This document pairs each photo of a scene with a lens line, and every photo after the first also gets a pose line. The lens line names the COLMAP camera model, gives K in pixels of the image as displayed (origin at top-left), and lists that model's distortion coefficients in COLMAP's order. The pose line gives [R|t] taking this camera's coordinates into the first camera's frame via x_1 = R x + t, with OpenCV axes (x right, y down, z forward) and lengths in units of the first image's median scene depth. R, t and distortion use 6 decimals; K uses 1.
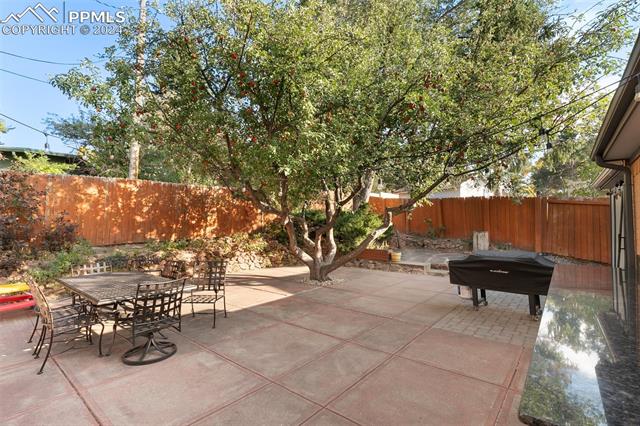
lens RADIAL K [[295.0, 0, 323.4], [0, 295.0, 216.1], [0, 0, 1]] dist [-0.000978, -0.000196]
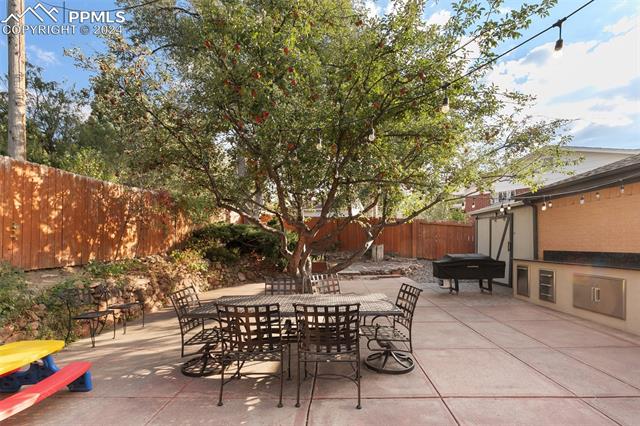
lens RADIAL K [[295.0, 0, 335.5], [0, 295.0, 241.4], [0, 0, 1]] dist [-0.000978, -0.000196]
pose [[0.783981, -0.008483, 0.620727, -0.498441], [-0.006051, 0.999755, 0.021305, 0.016616], [-0.620755, -0.020459, 0.783737, 0.132772]]
